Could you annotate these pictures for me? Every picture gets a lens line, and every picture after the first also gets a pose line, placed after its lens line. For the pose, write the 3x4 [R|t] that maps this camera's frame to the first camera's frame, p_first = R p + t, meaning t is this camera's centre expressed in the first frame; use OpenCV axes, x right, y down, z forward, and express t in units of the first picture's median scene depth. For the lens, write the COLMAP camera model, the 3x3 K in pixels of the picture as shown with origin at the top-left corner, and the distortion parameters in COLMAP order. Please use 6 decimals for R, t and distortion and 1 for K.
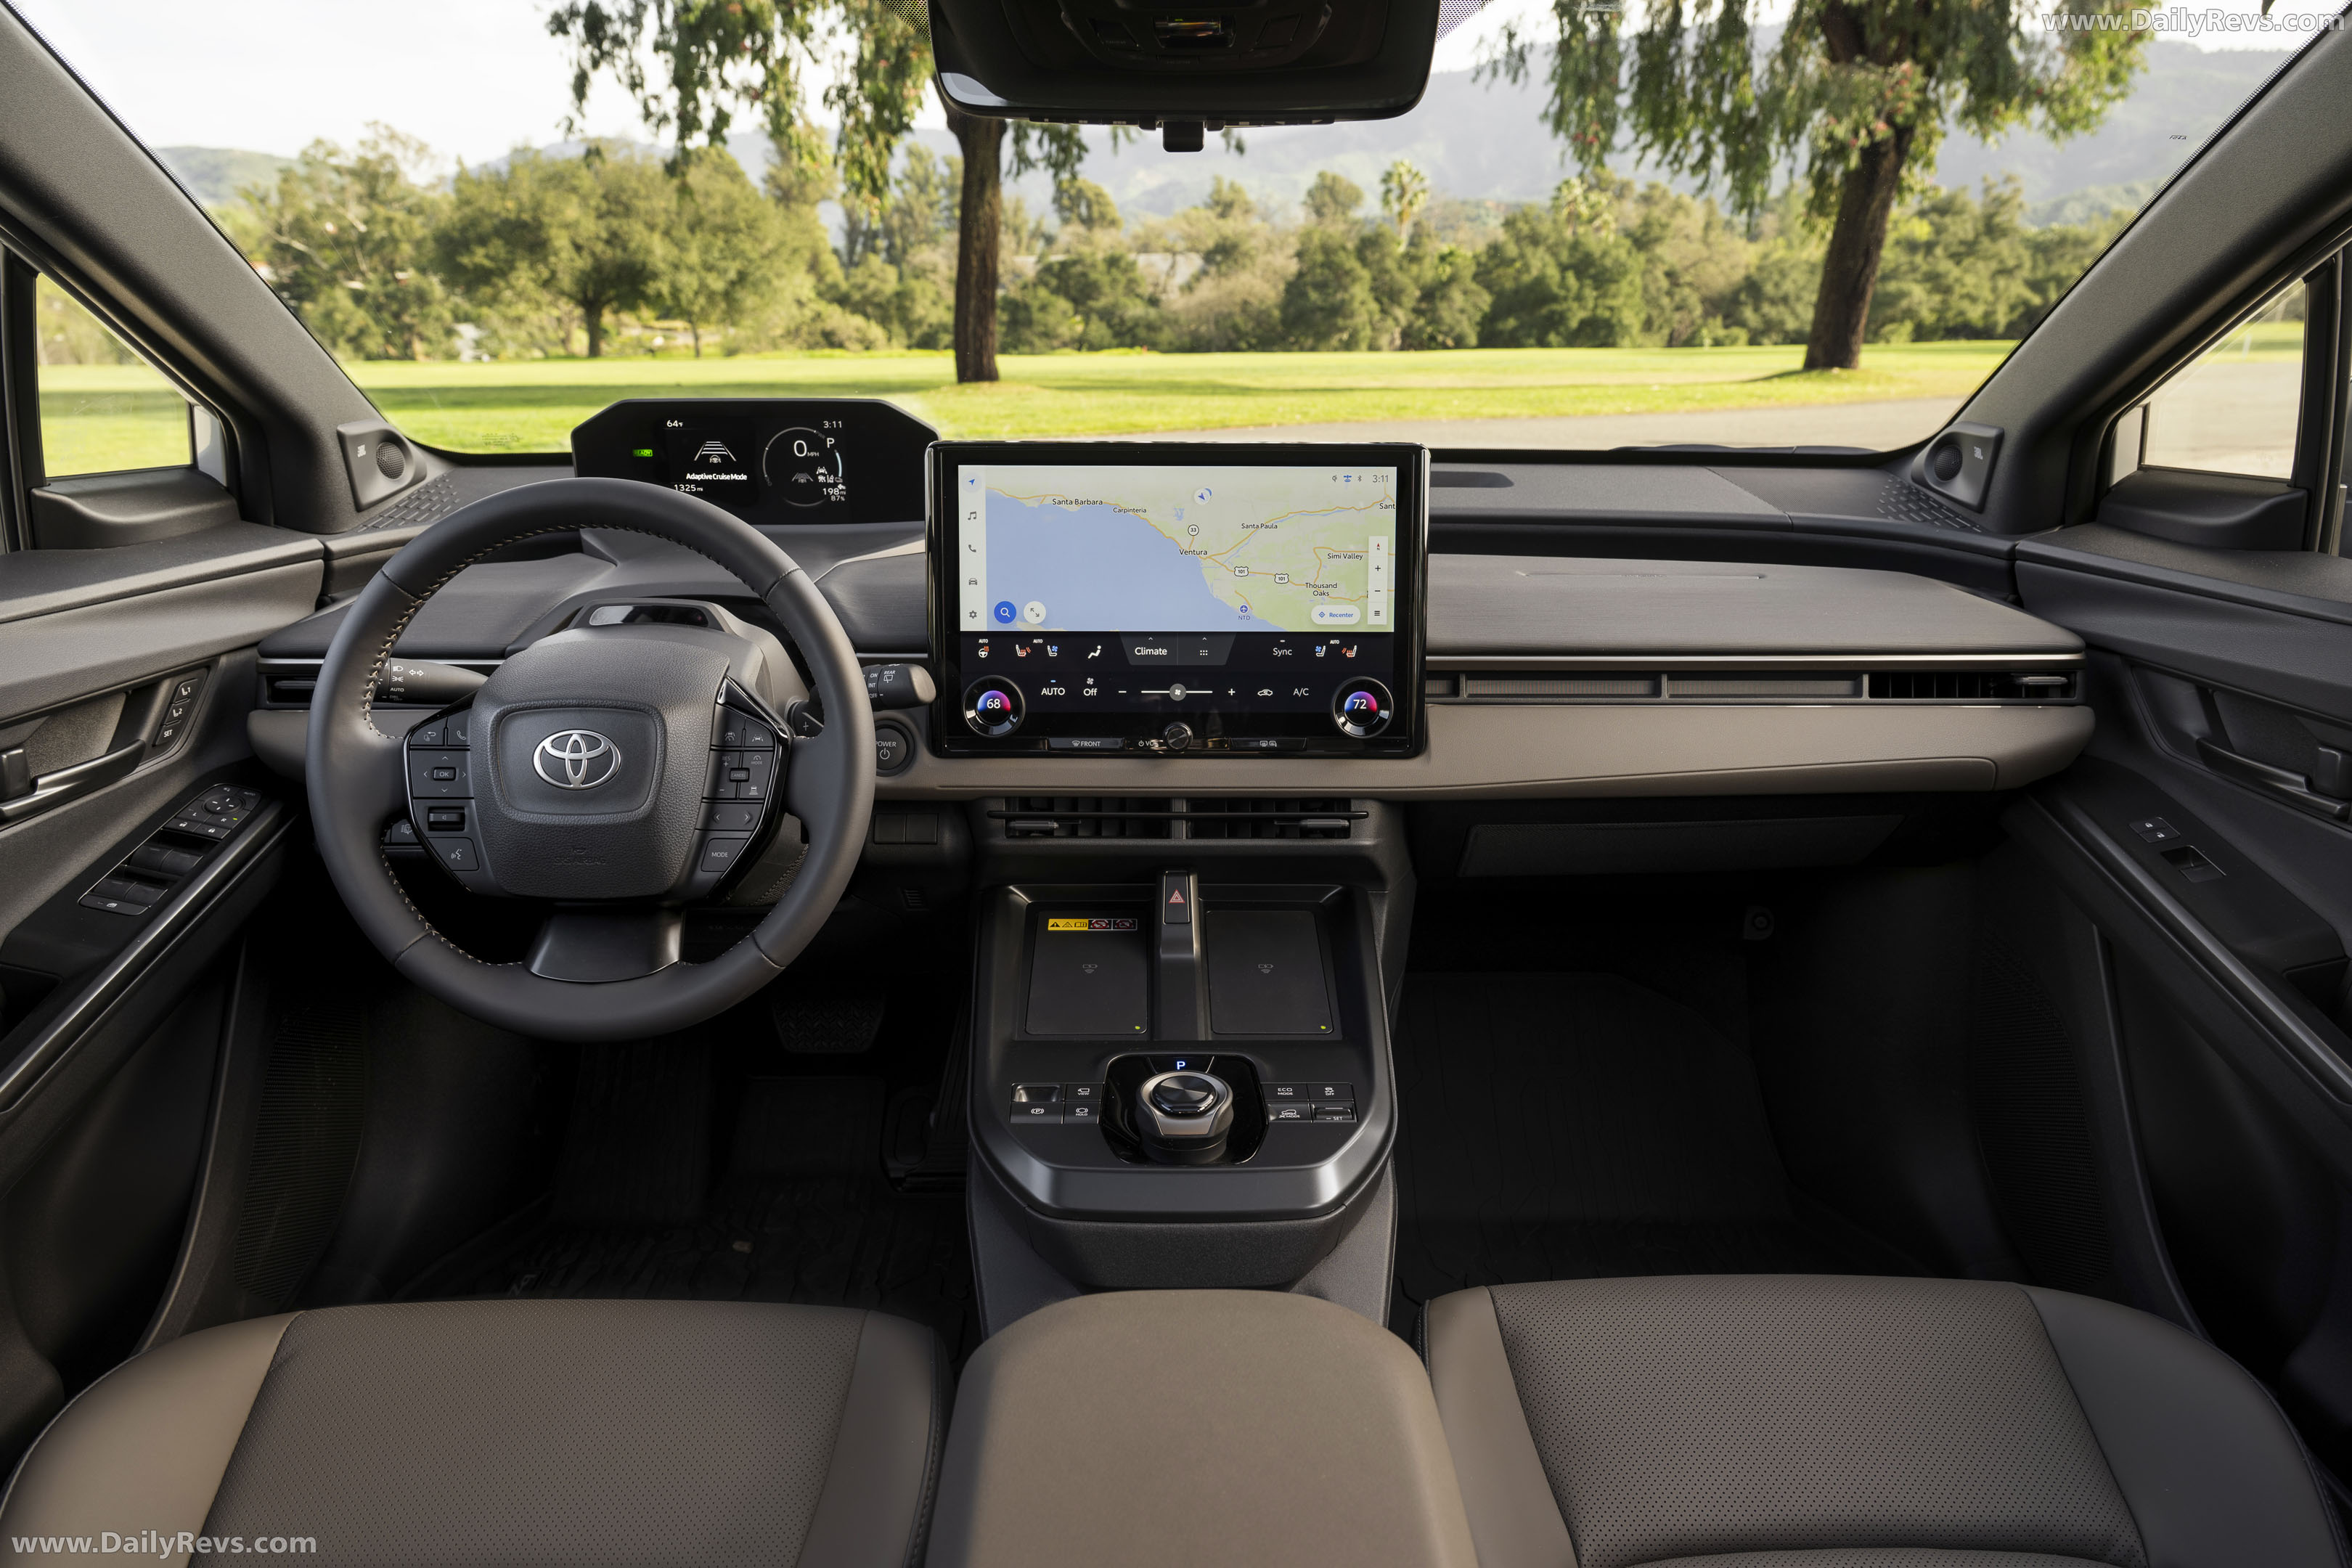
lens RADIAL K [[1604.3, 0, 1176.0], [0, 1604.3, 784.0], [0, 0, 1]] dist [0.006593, 0.003178]
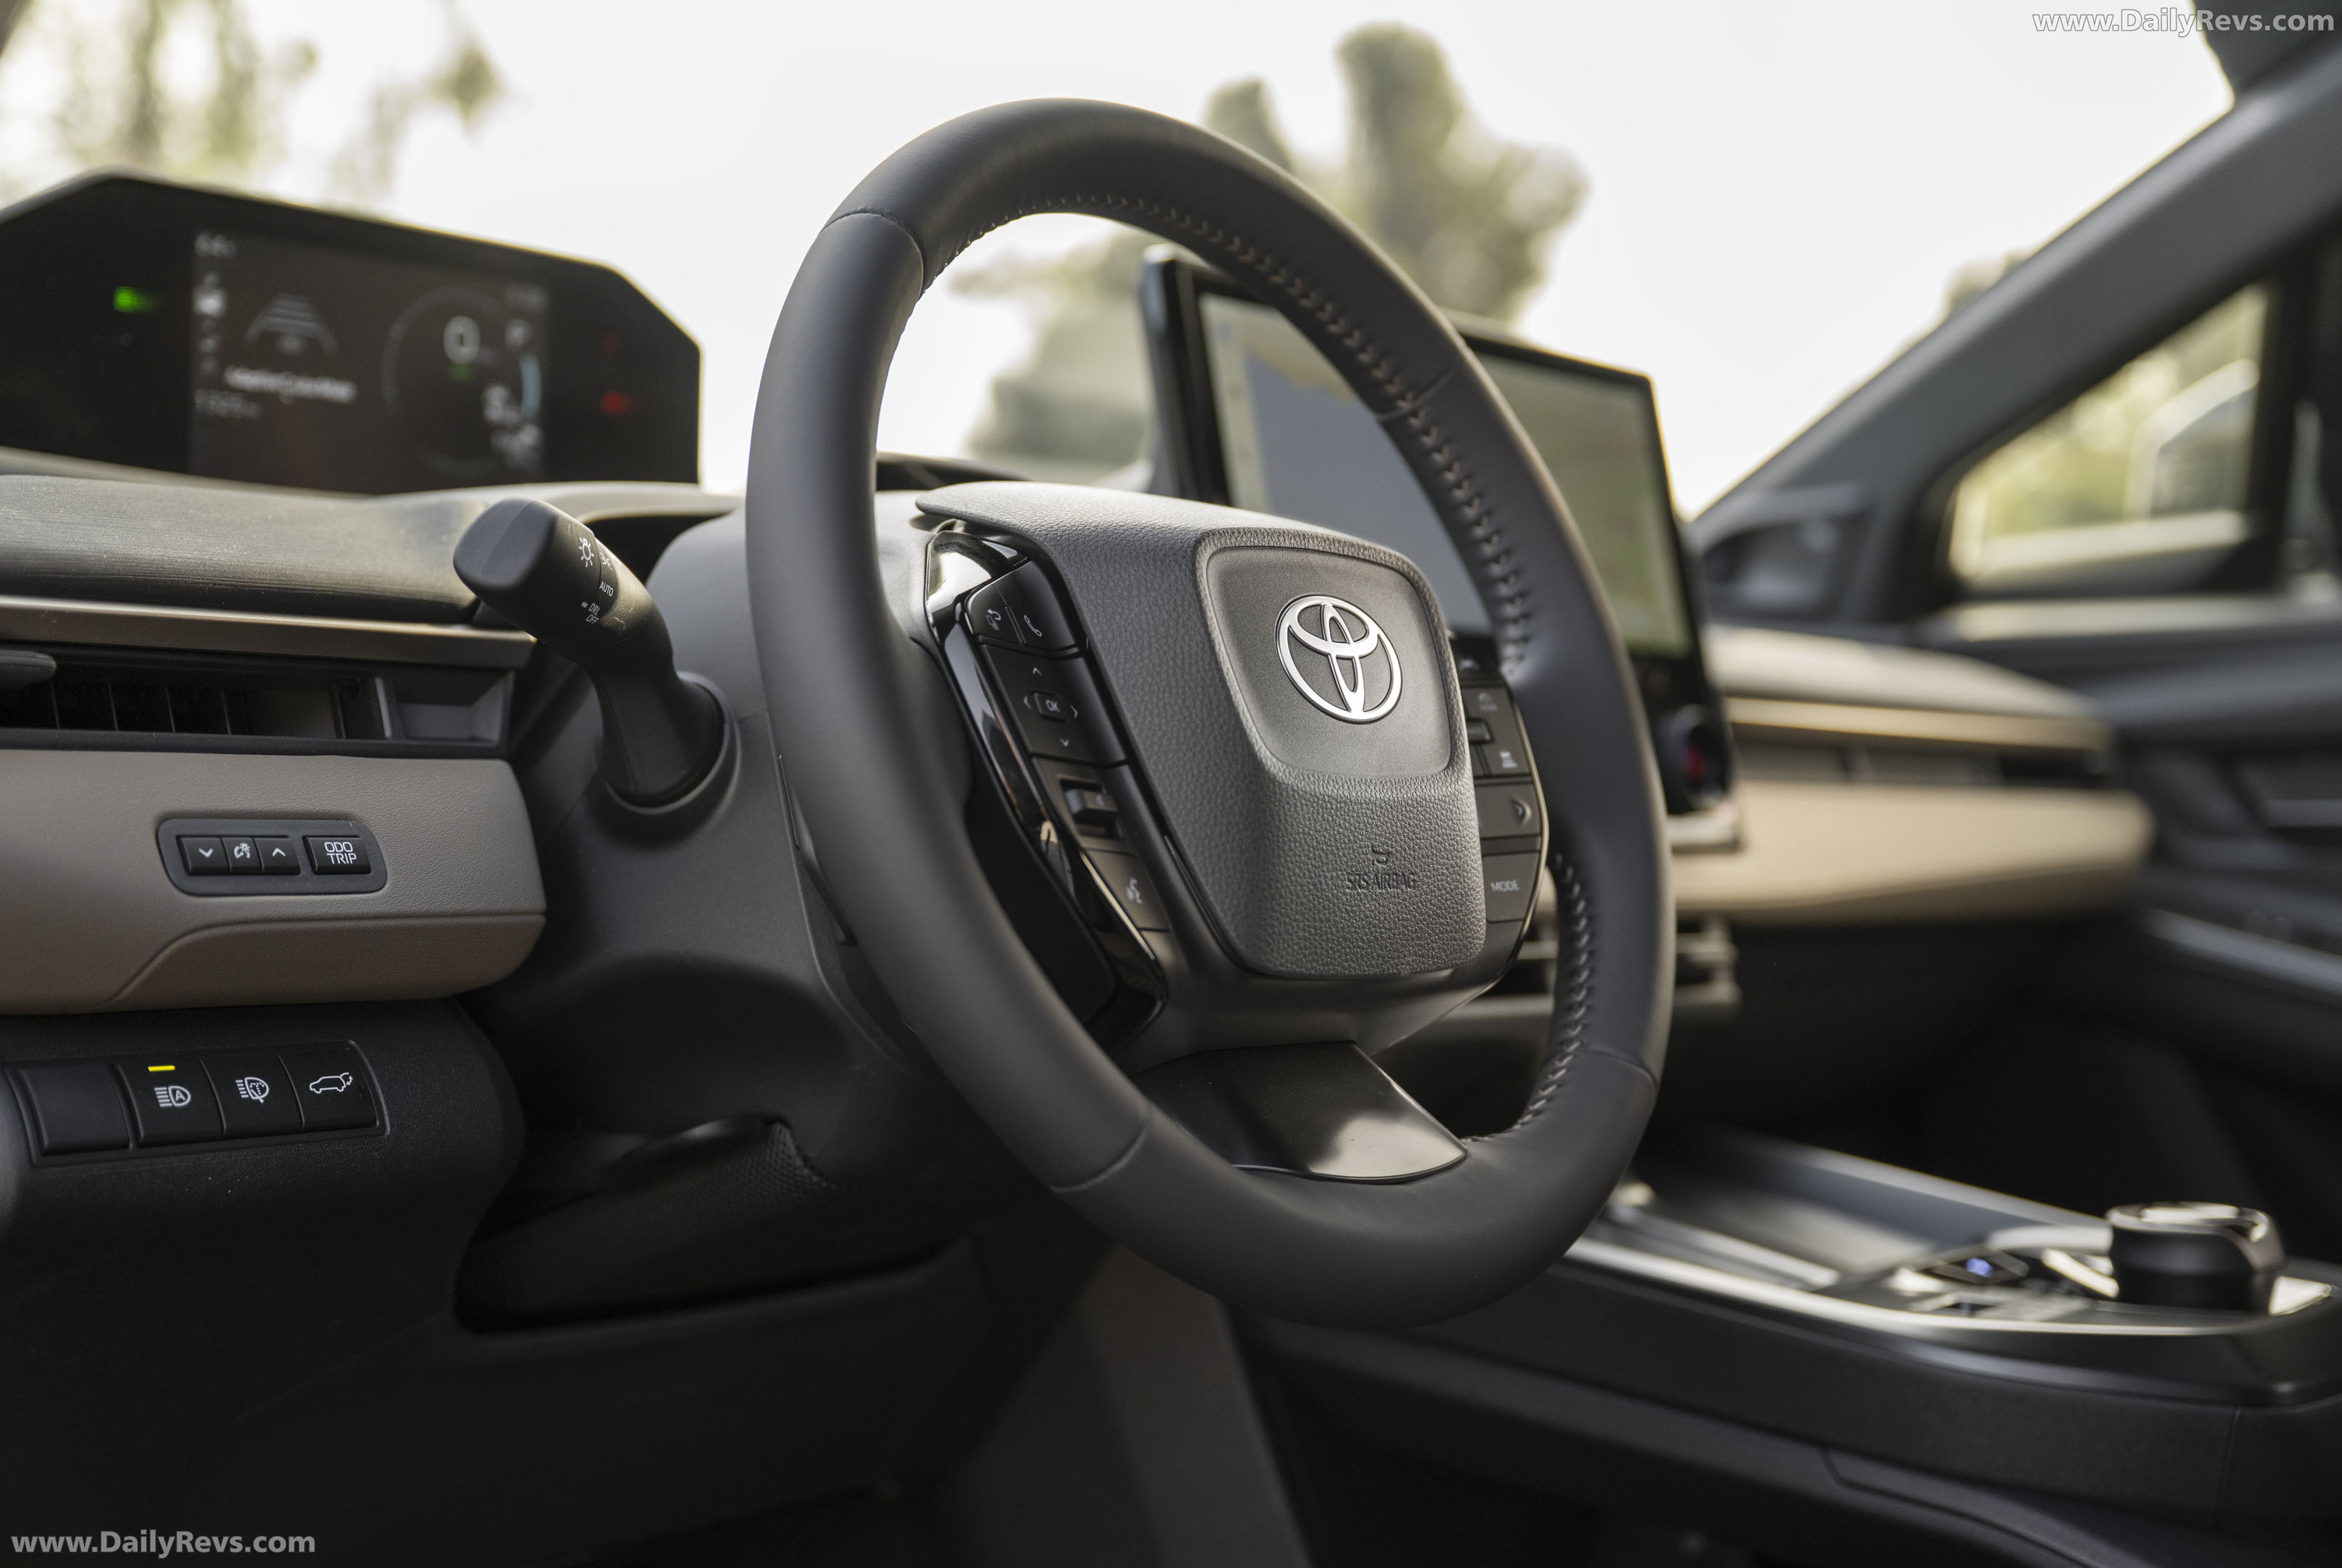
lens RADIAL K [[3106.8, 0, 1171.0], [0, 3106.8, 784.0], [0, 0, 1]] dist [-0.013711, -0.022633]
pose [[0.629495, 0.022429, 0.776680, -0.908519], [0.239993, 0.945096, -0.221806, 0.168198], [-0.739012, 0.326023, 0.589551, 0.461633]]
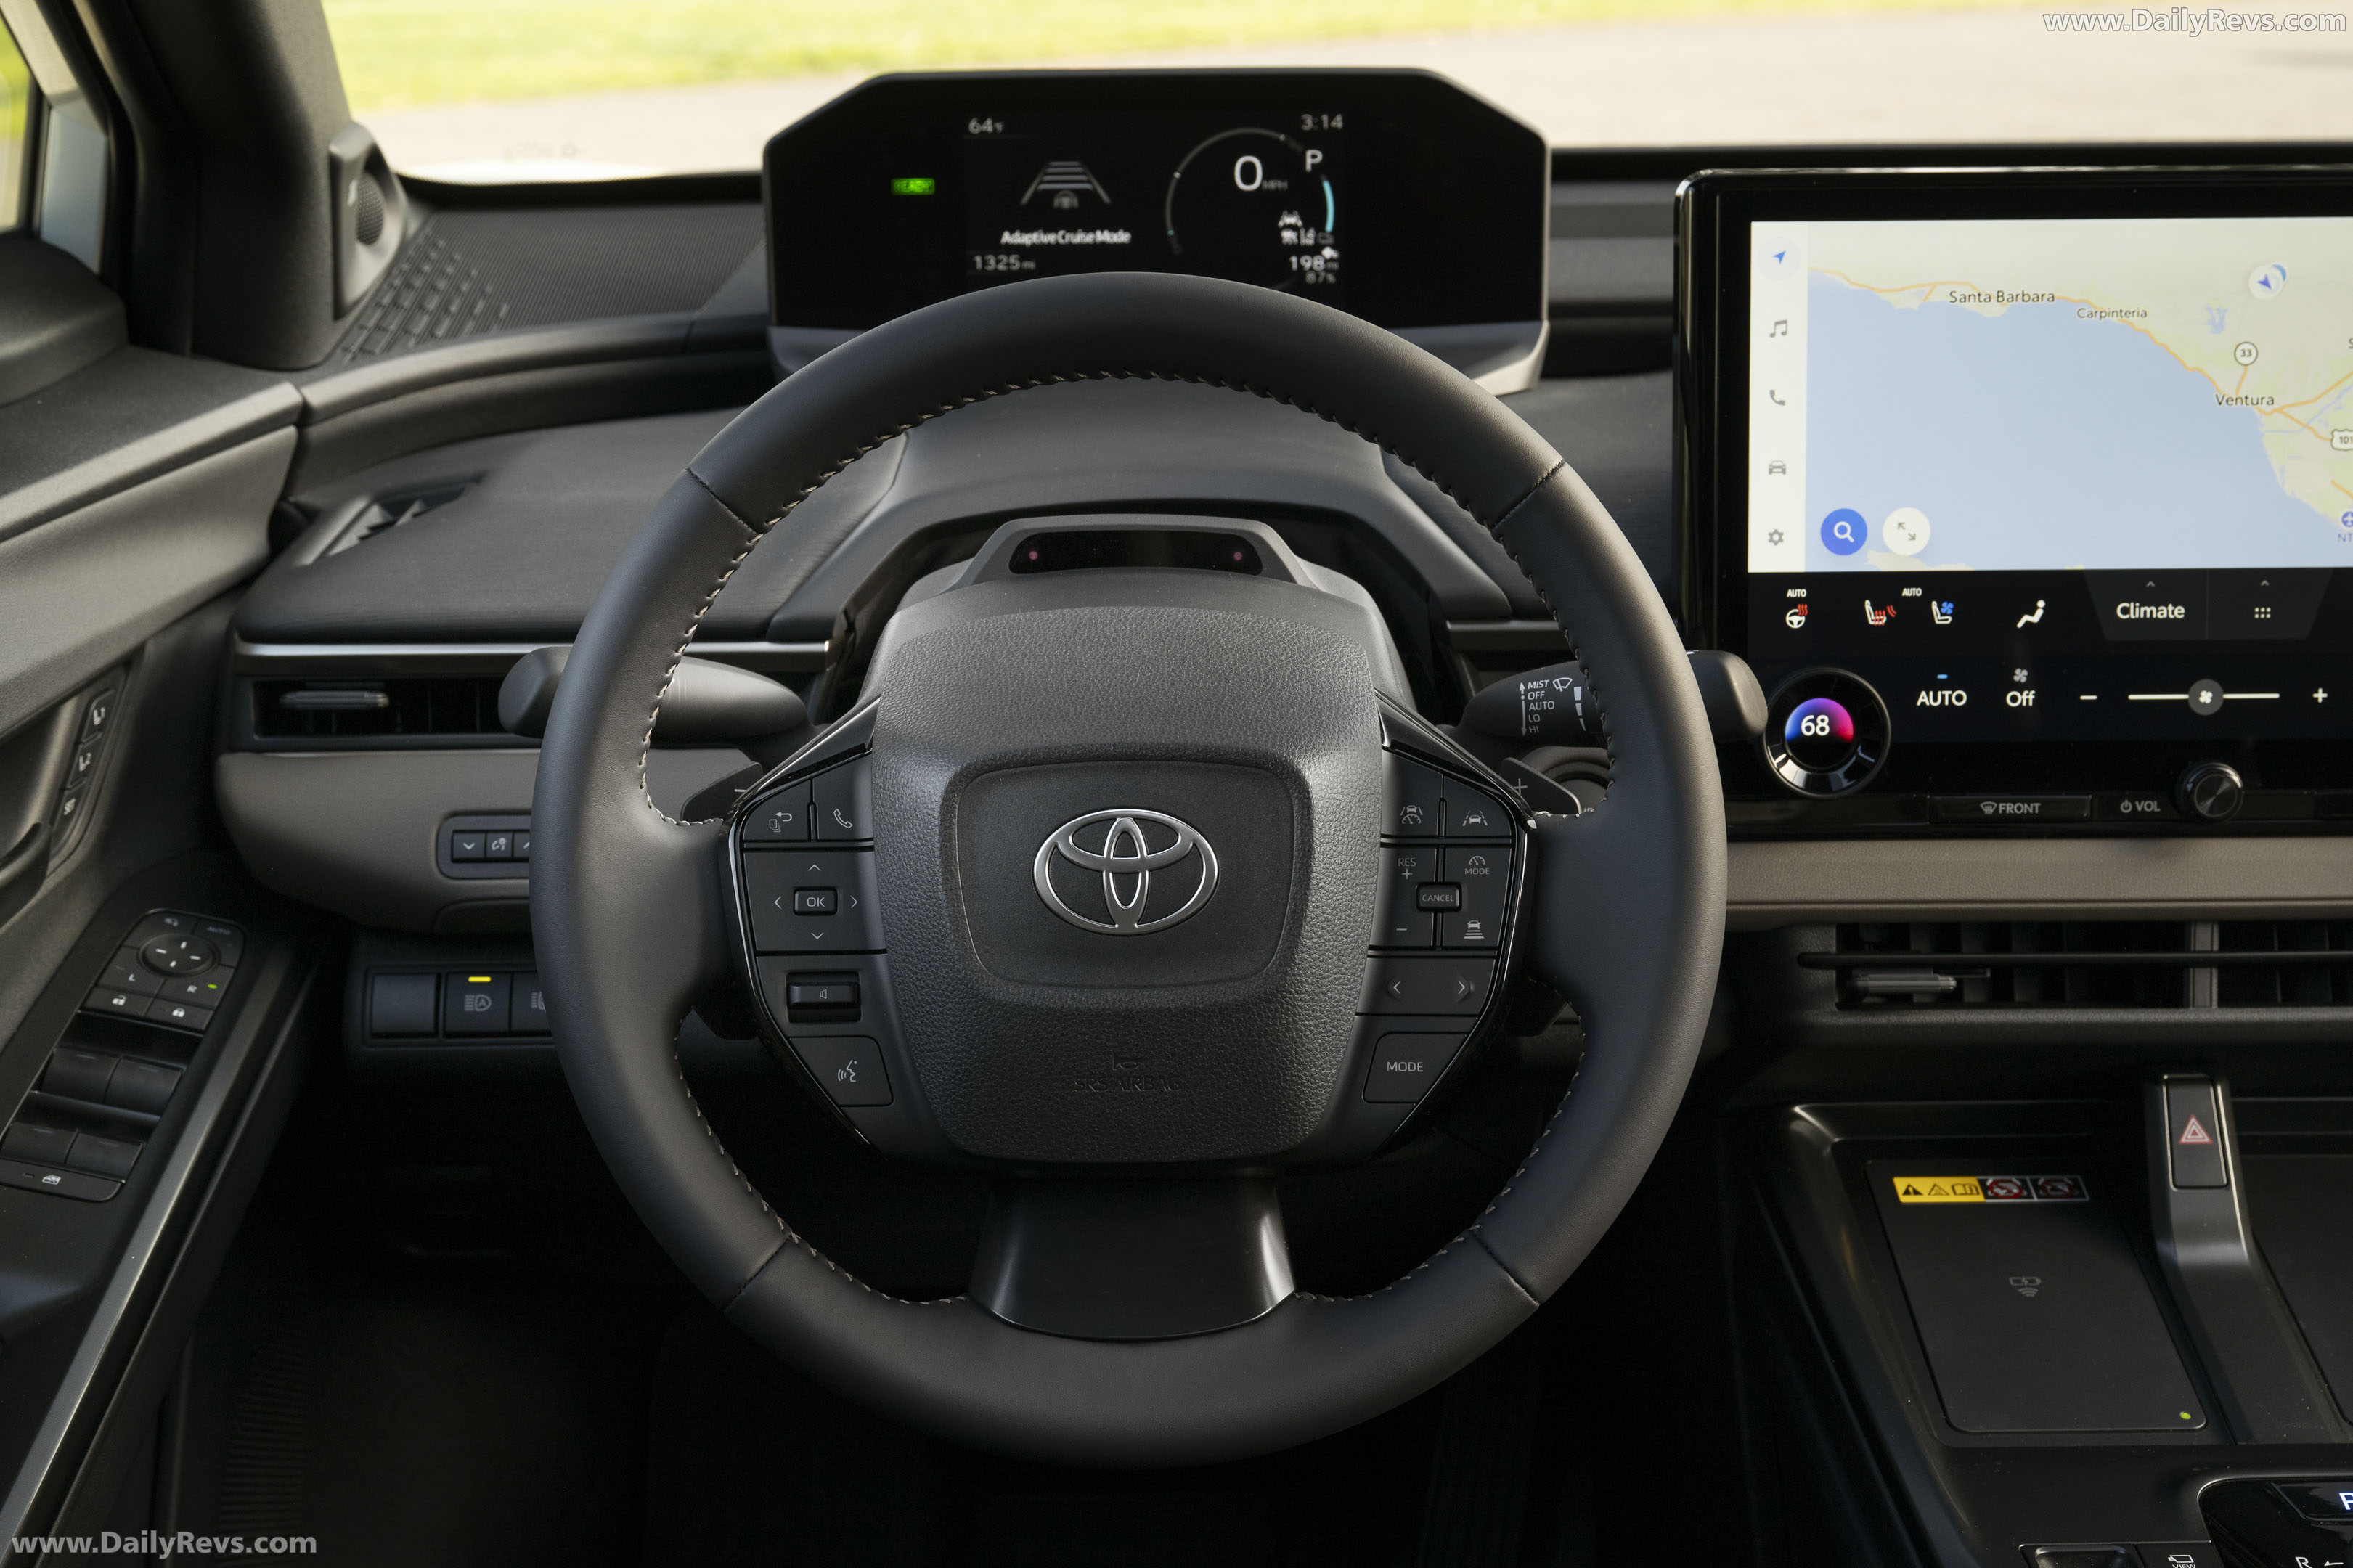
lens RADIAL K [[3465.5, 0, 1176.5], [0, 3465.5, 784.0], [0, 0, 1]] dist [-0.005216, 0.064565]
pose [[0.999945, -0.010315, -0.001733, -0.300278], [0.010307, 0.999938, -0.004208, -0.030633], [0.001776, 0.004190, 0.999990, -0.017233]]
